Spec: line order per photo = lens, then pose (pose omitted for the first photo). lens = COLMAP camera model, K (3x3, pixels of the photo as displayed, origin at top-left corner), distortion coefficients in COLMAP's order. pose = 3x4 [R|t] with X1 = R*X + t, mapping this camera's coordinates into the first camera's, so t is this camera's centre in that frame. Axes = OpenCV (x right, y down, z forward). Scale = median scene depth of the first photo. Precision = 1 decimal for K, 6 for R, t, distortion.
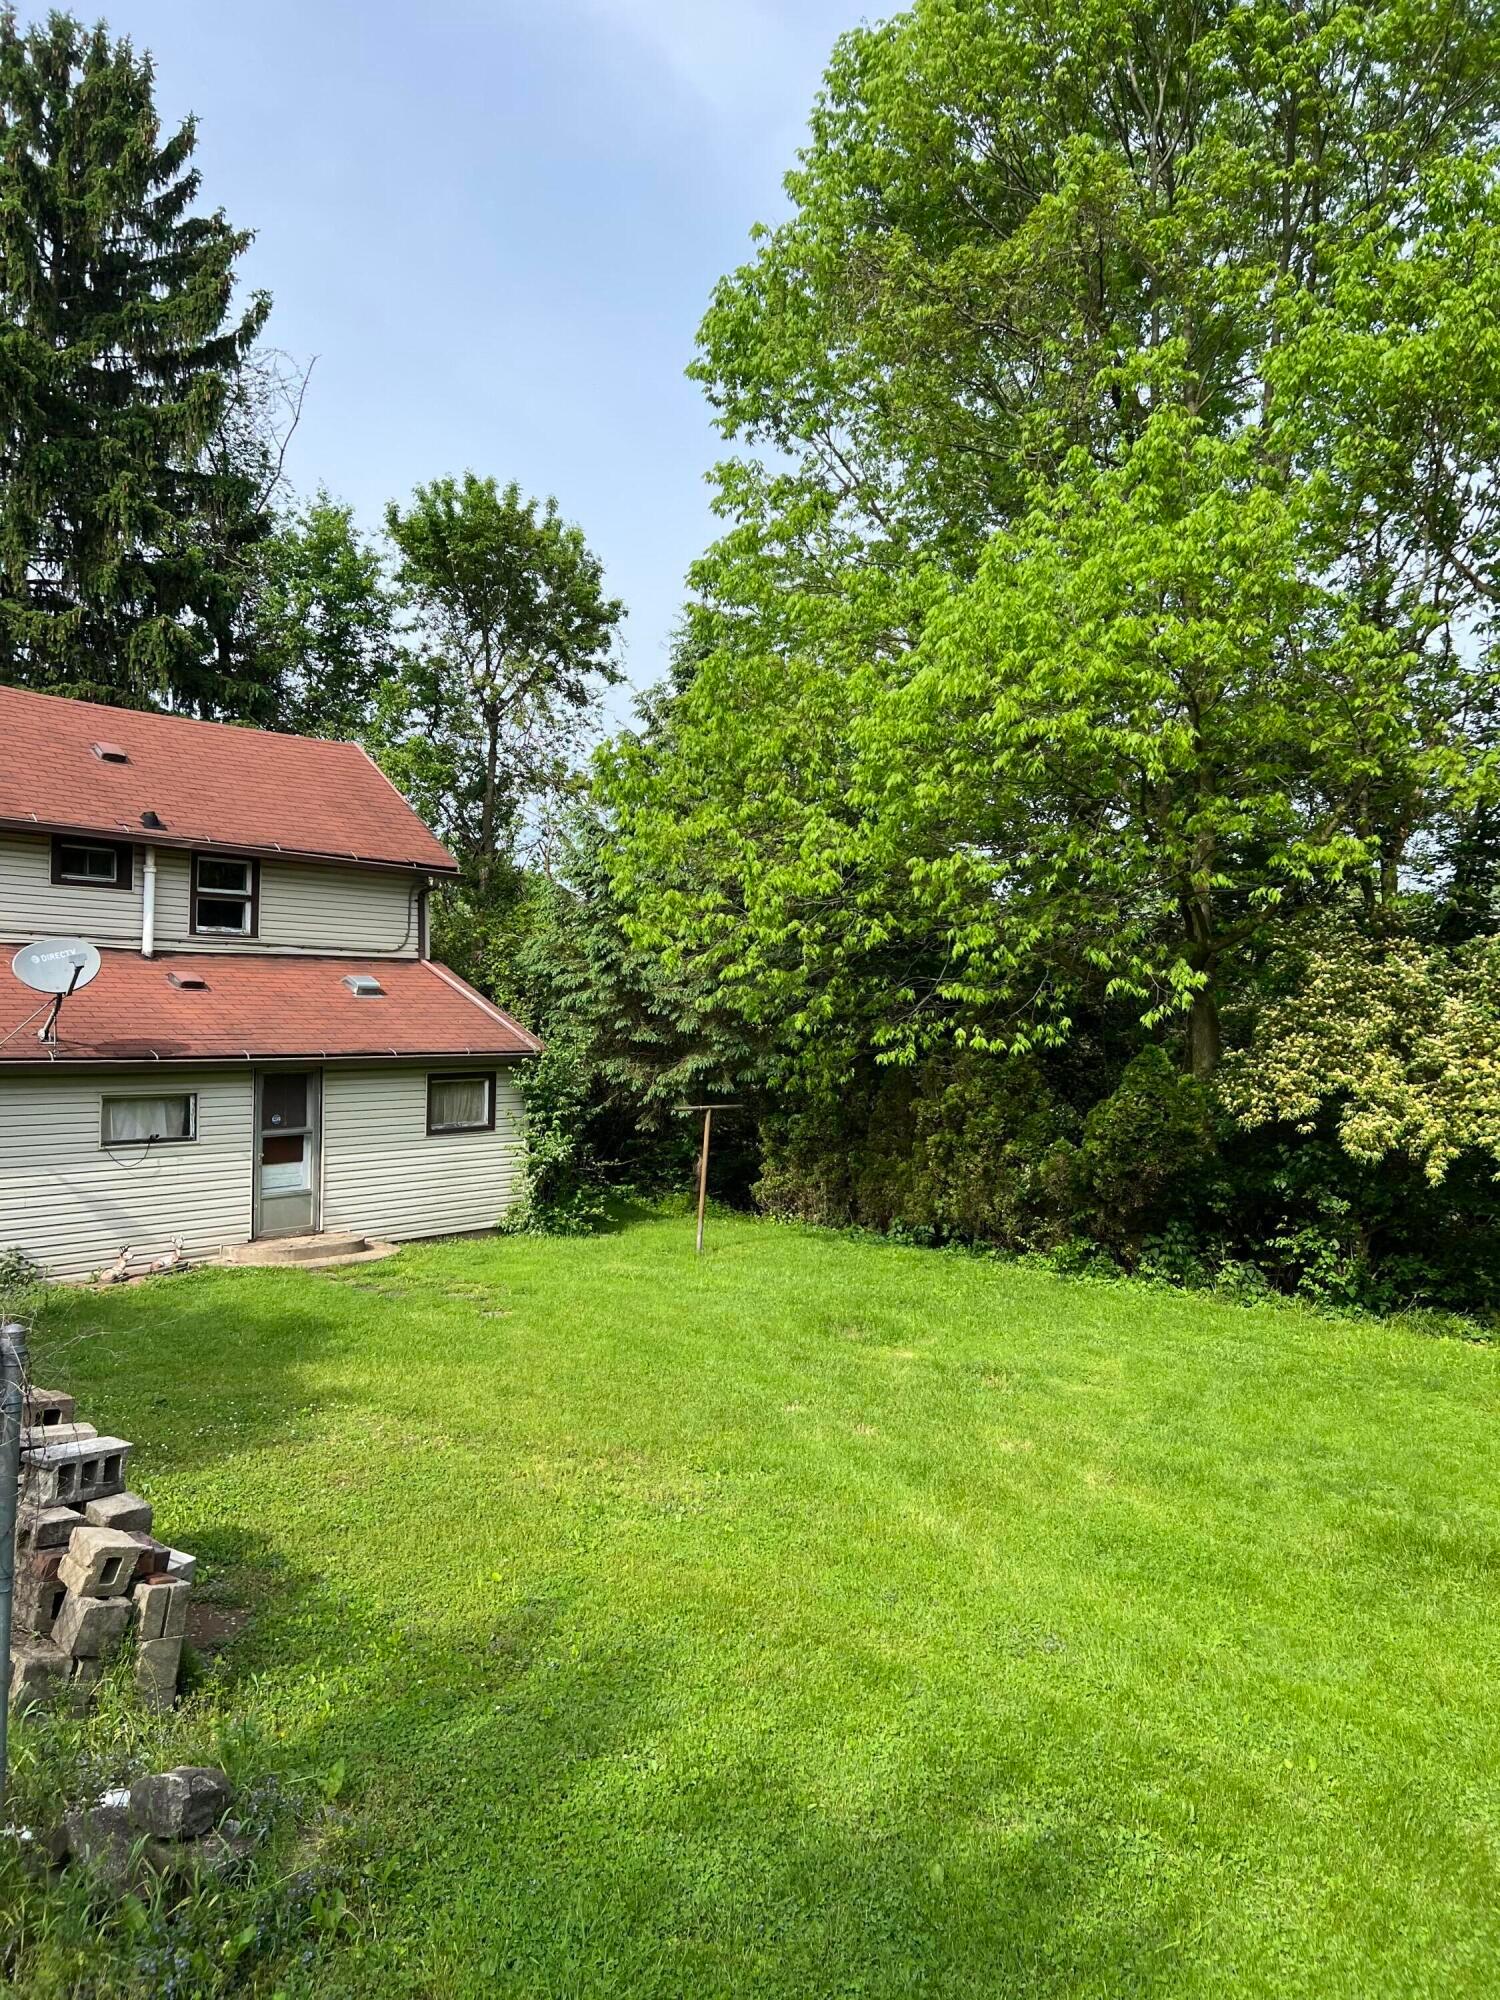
lens RADIAL K [[1501.6, 0, 750.7], [0, 1501.6, 997.9], [0, 0, 1]] dist [0.063085, -0.057748]
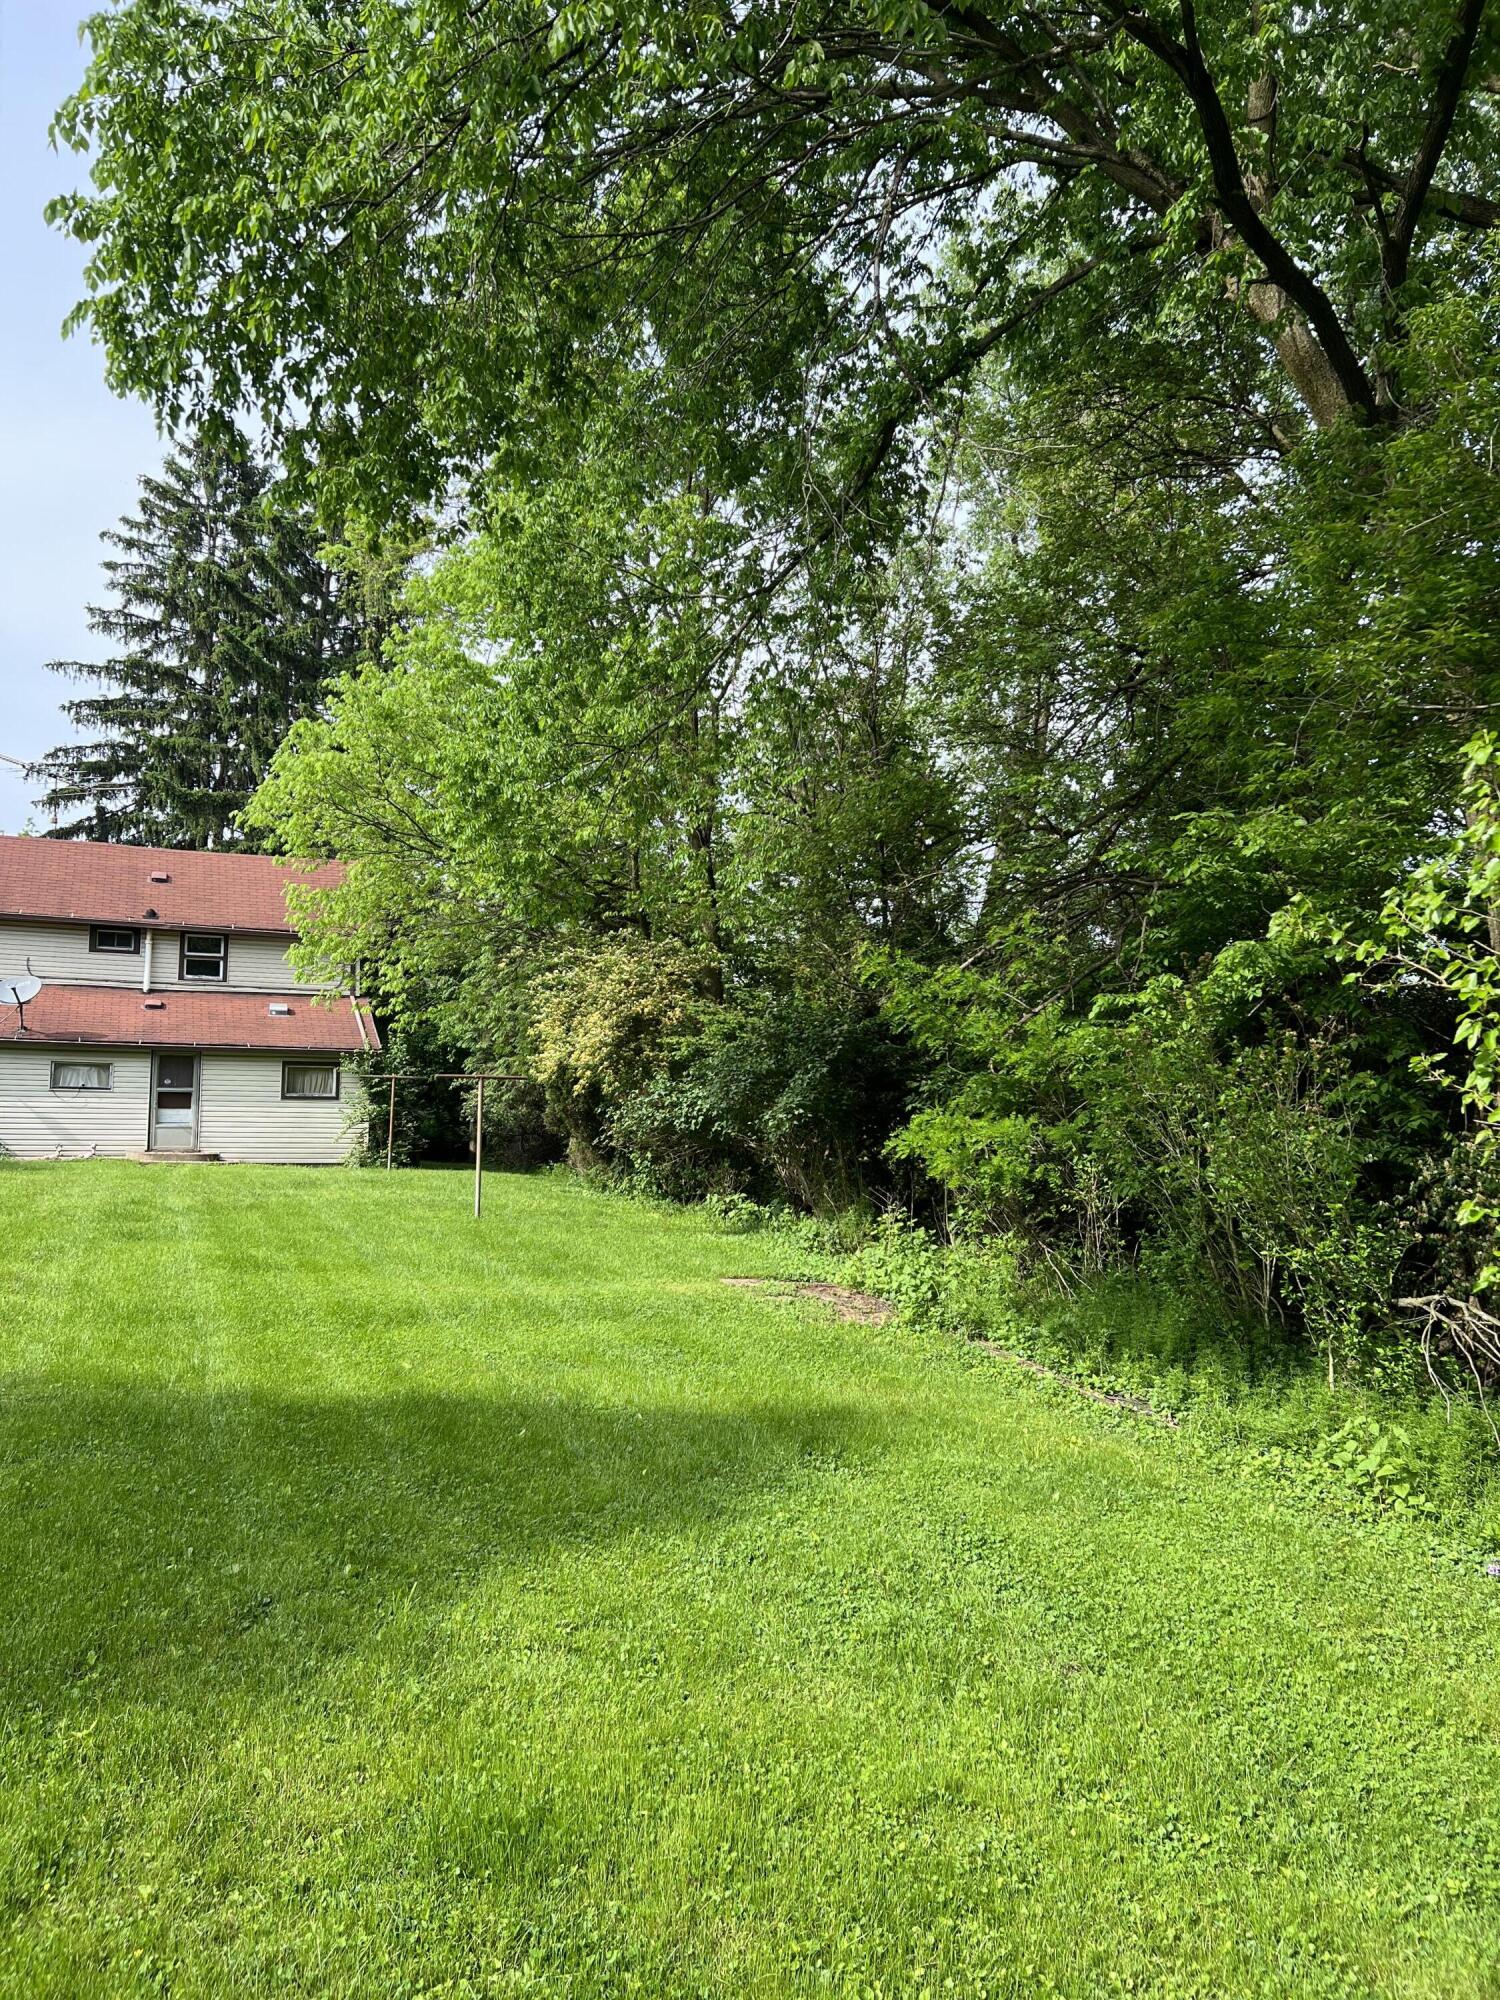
lens RADIAL K [[1501.6, 0, 730.8], [0, 1501.6, 994.5], [0, 0, 1]] dist [0.063085, -0.057748]
pose [[0.870586, -0.035435, -0.490739, 0.930842], [-0.002605, 0.997057, -0.076616, 0.095632], [0.492010, 0.067980, 0.867932, -0.154271]]
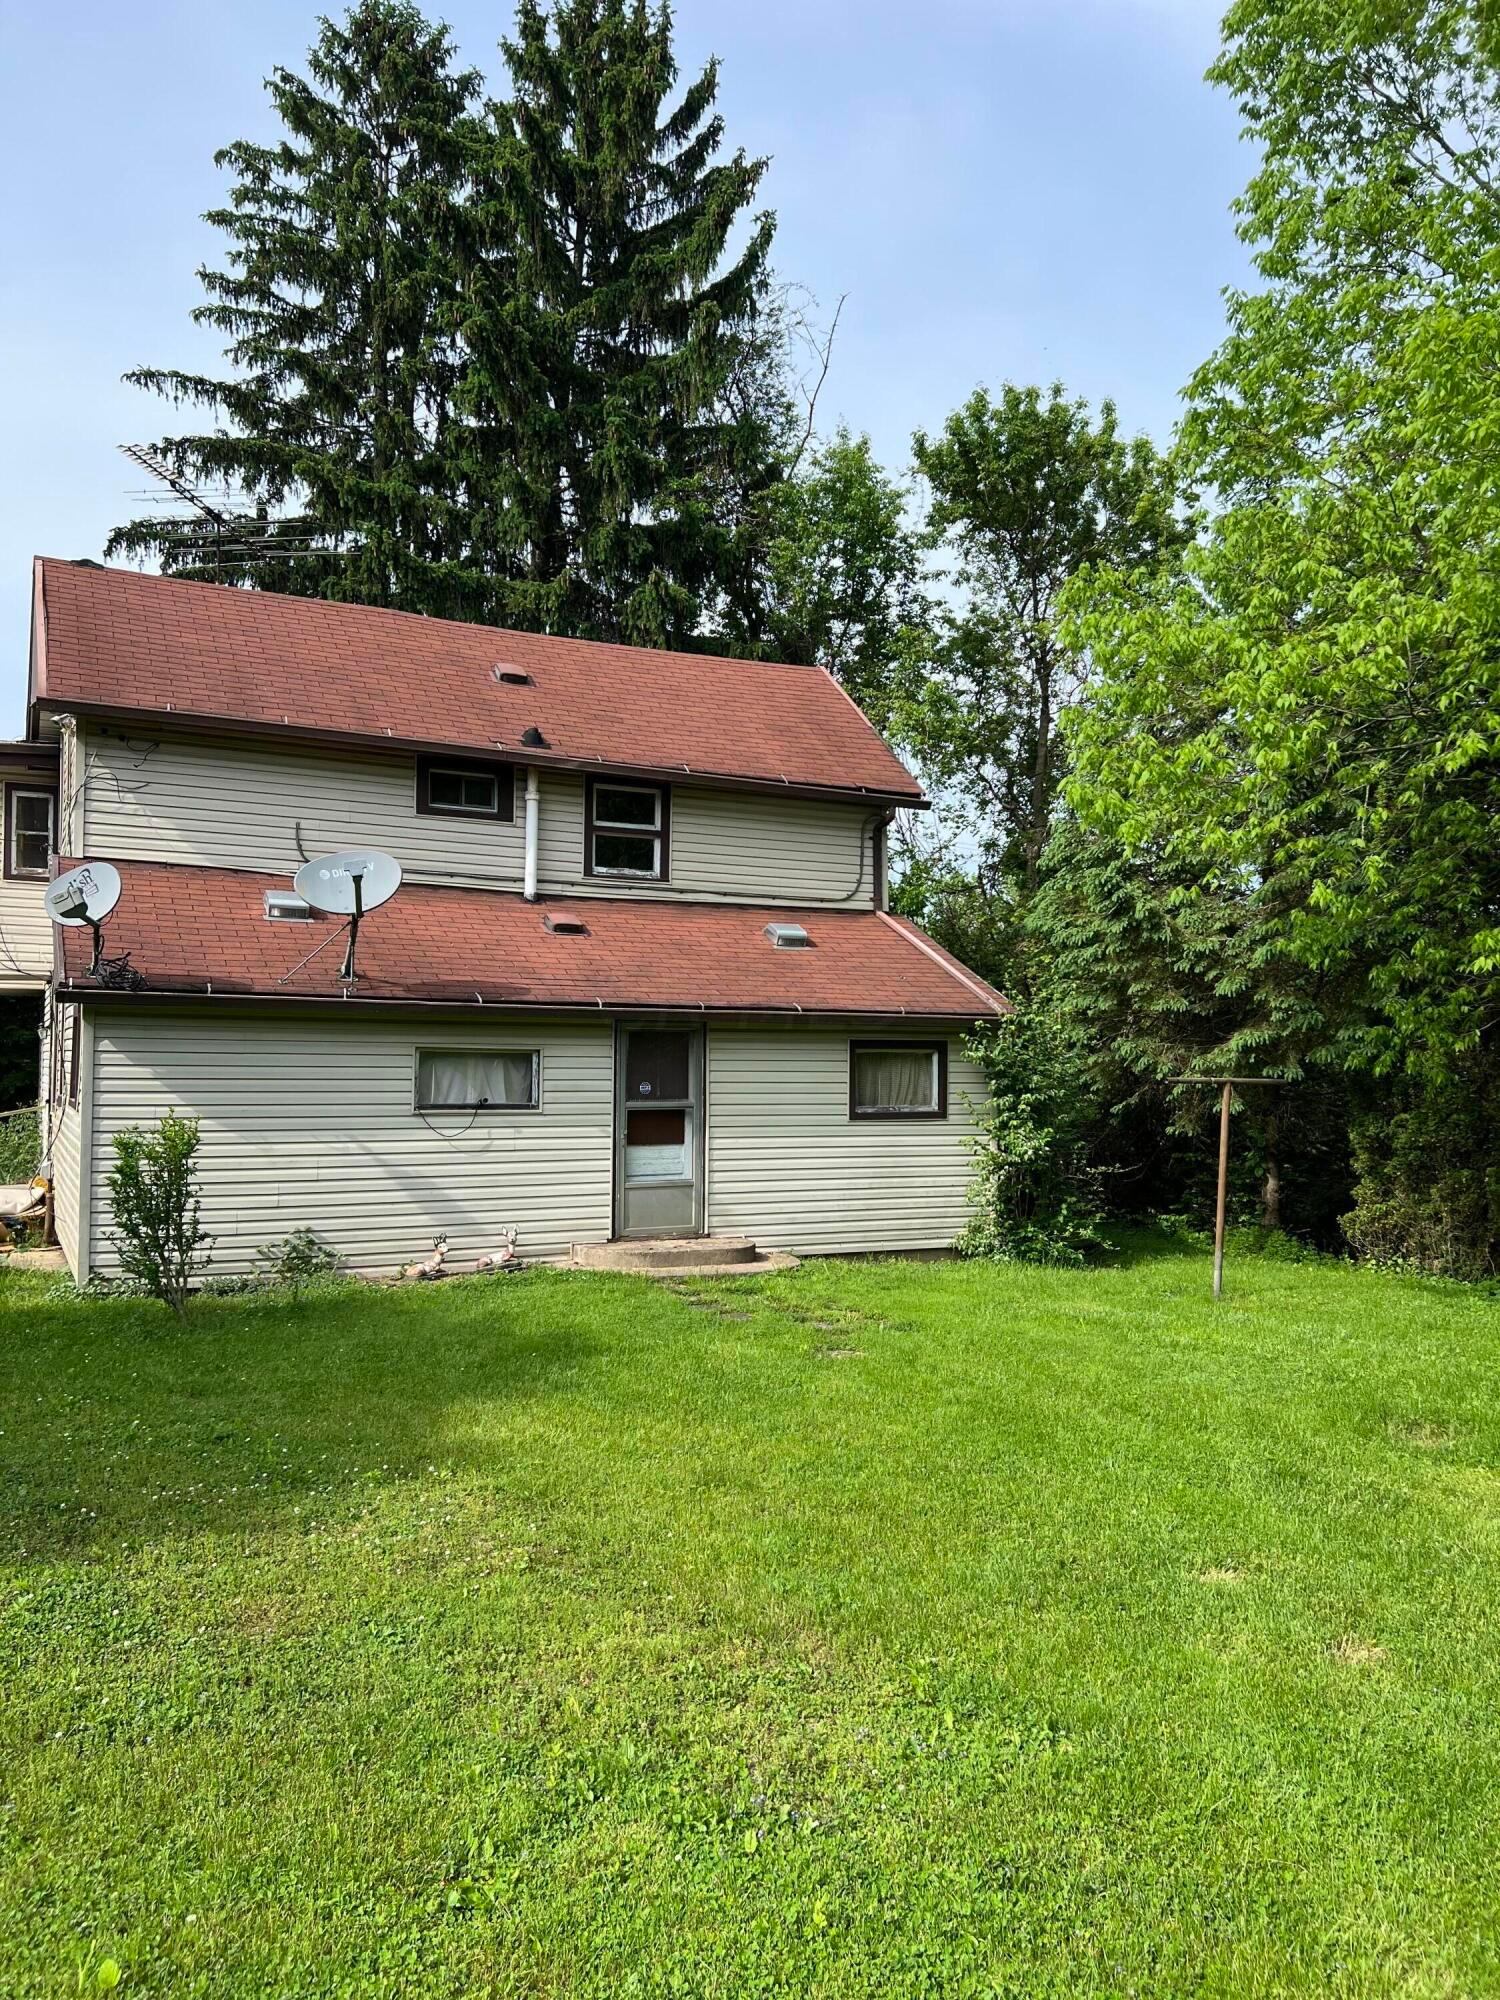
lens RADIAL K [[1501.6, 0, 768.8], [0, 1501.6, 1006.9], [0, 0, 1]] dist [0.063085, -0.057748]
pose [[0.911407, -0.021013, -0.410969, 0.058064], [0.007040, 0.999345, -0.035484, 0.056567], [0.411446, 0.029447, 0.910958, 0.267467]]
